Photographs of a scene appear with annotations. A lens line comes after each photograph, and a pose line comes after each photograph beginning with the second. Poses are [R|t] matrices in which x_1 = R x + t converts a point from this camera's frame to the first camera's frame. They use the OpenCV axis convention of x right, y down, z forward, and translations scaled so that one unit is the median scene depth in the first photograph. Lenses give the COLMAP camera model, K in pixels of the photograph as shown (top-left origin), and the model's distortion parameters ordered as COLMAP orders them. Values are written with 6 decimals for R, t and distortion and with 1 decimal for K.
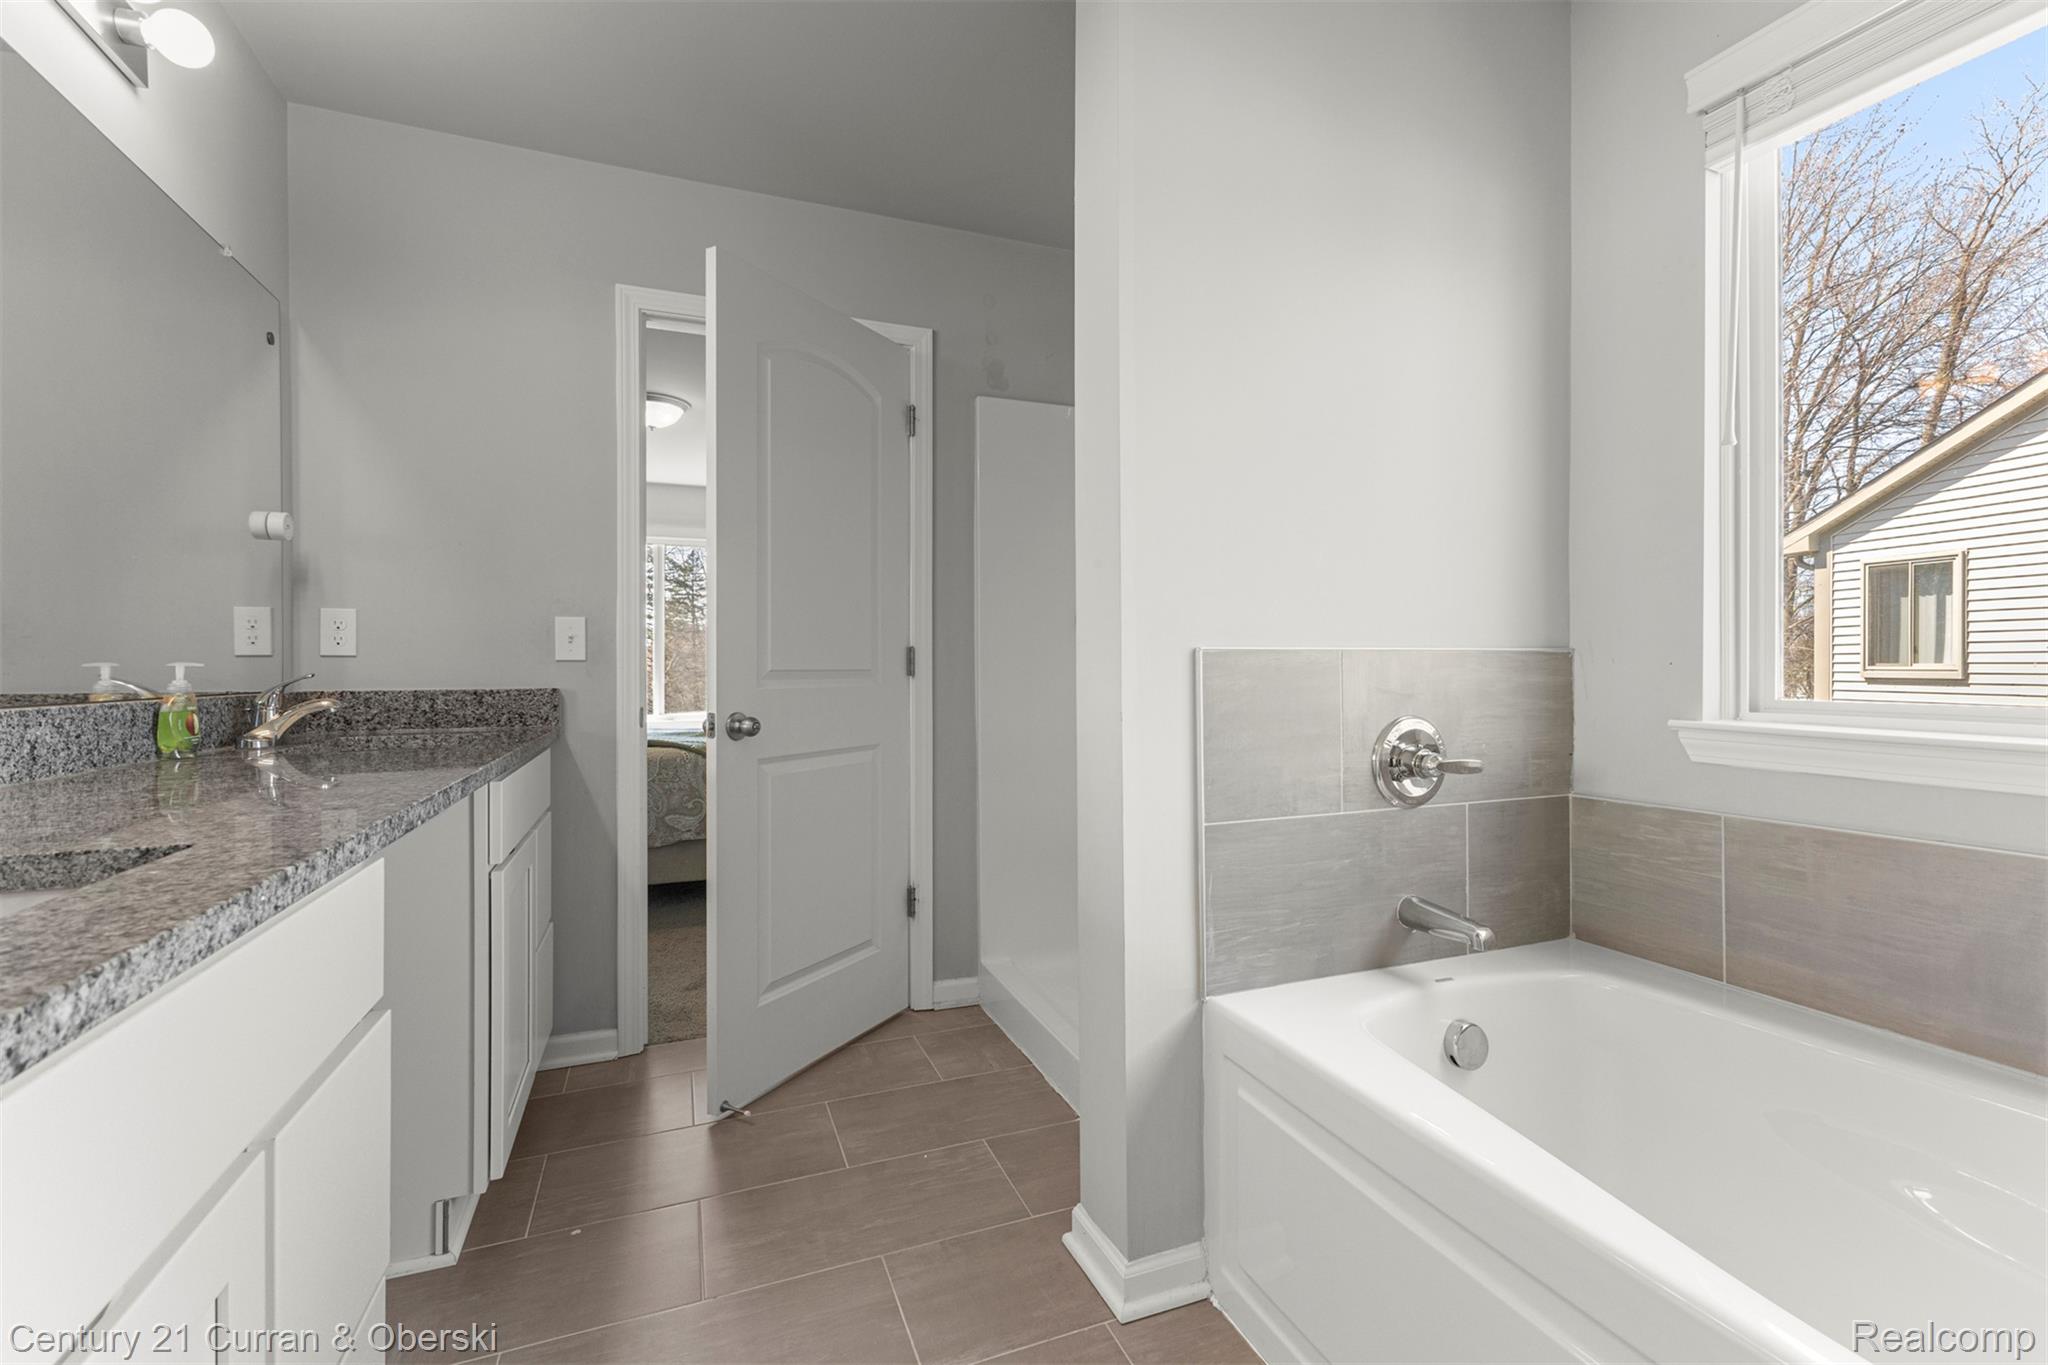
lens RADIAL K [[881.0, 0, 1023.1], [0, 881.0, 670.9], [0, 0, 1]] dist [0.011014, -0.000725]
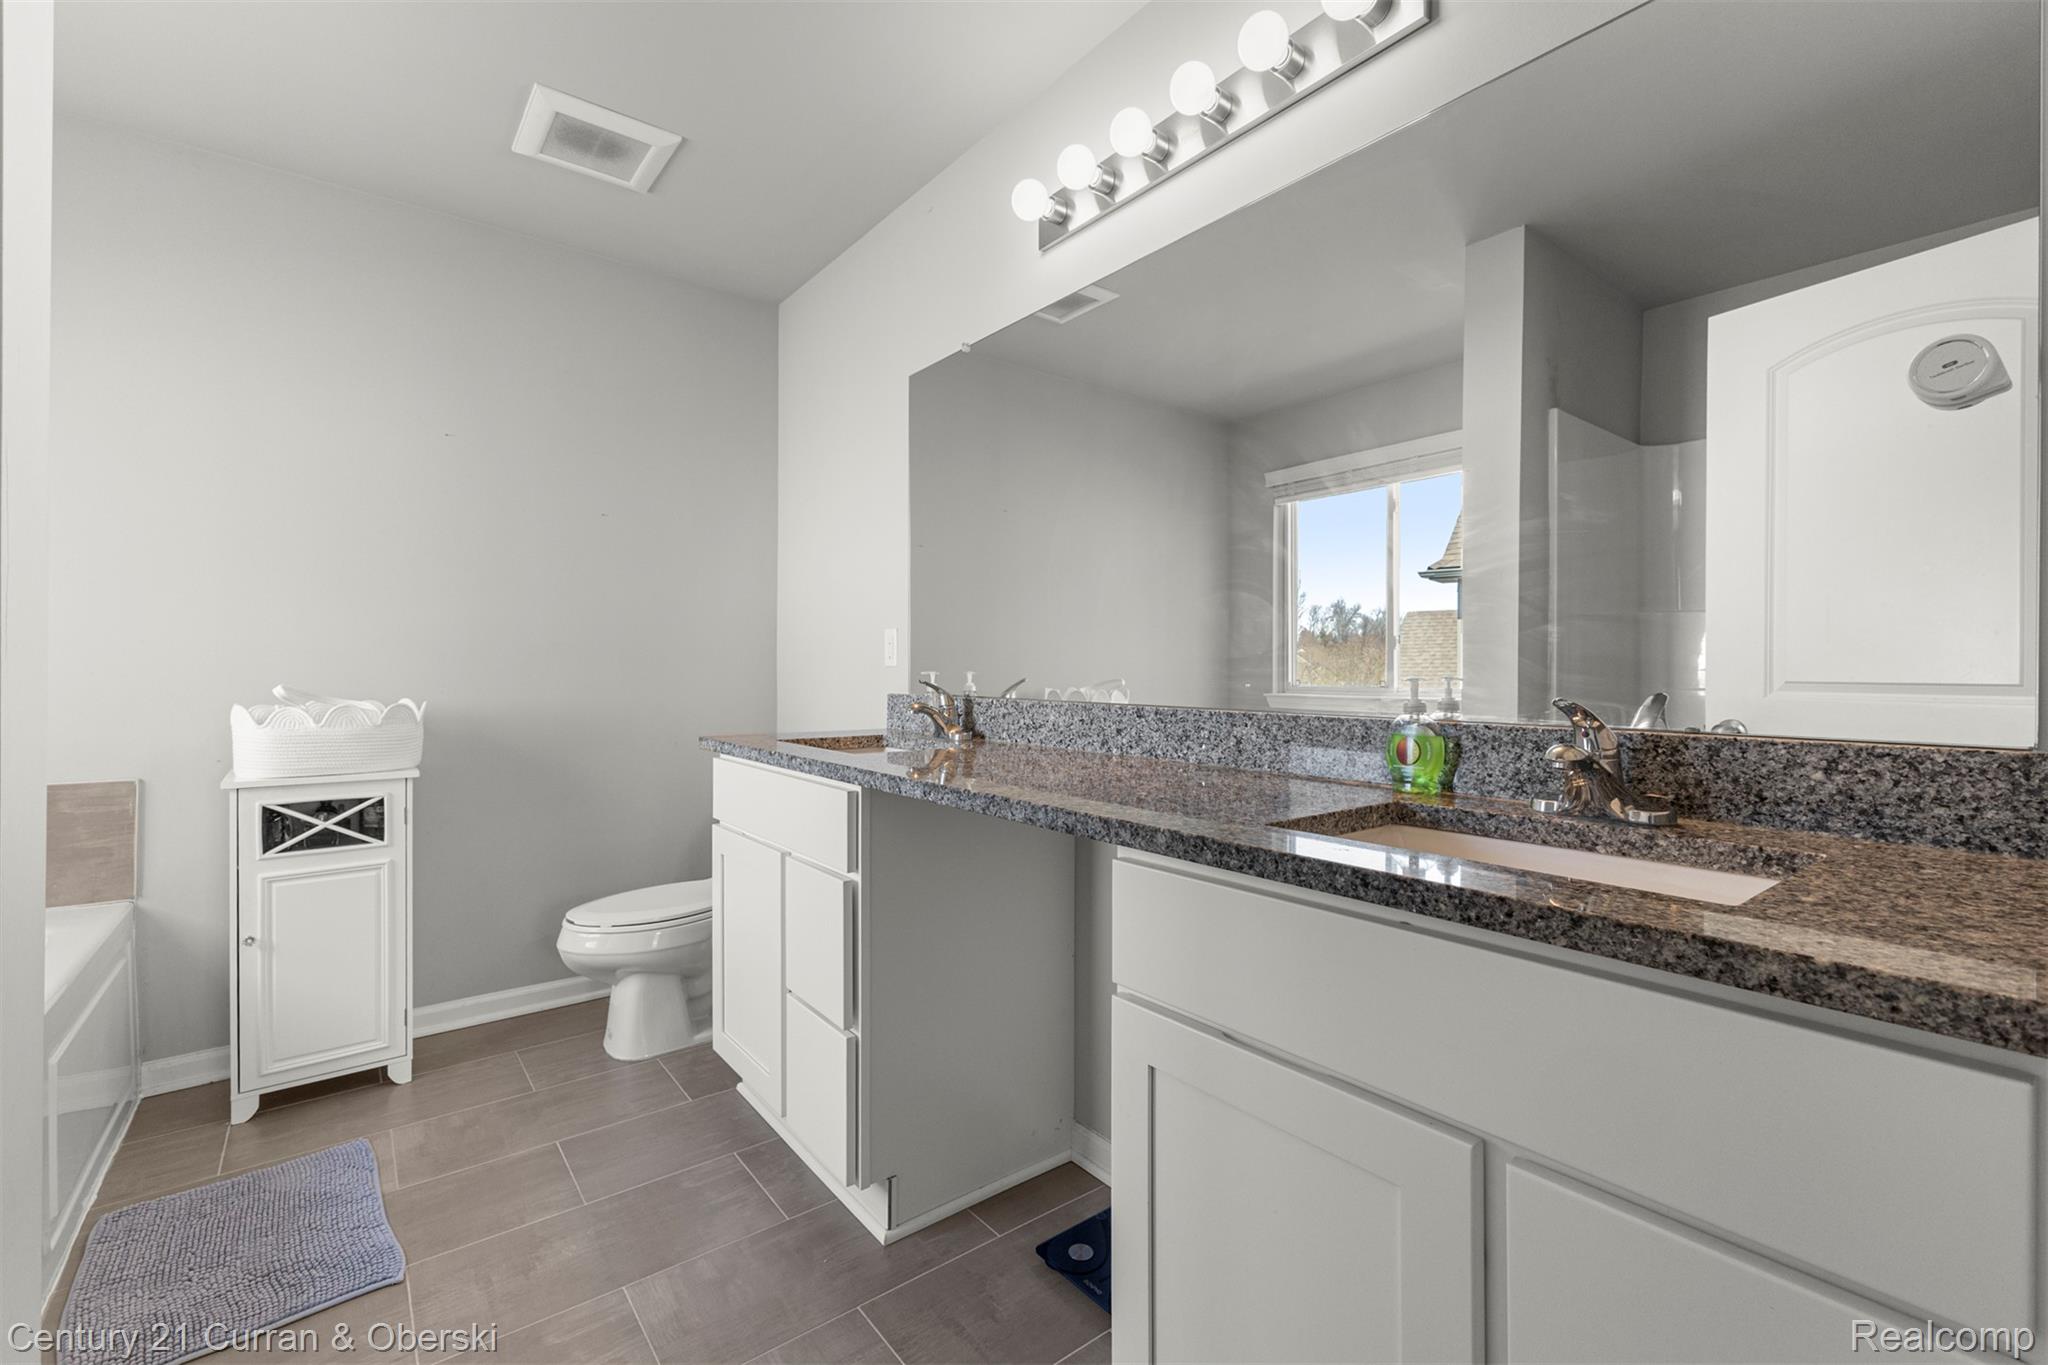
lens RADIAL K [[881.0, 0, 1025.2], [0, 881.0, 674.7], [0, 0, 1]] dist [0.011014, -0.000725]
pose [[-0.958481, -0.012869, -0.284867, -0.453502], [-0.016481, 0.999811, 0.010288, -0.019518], [0.284680, 0.014556, -0.958512, 2.148343]]
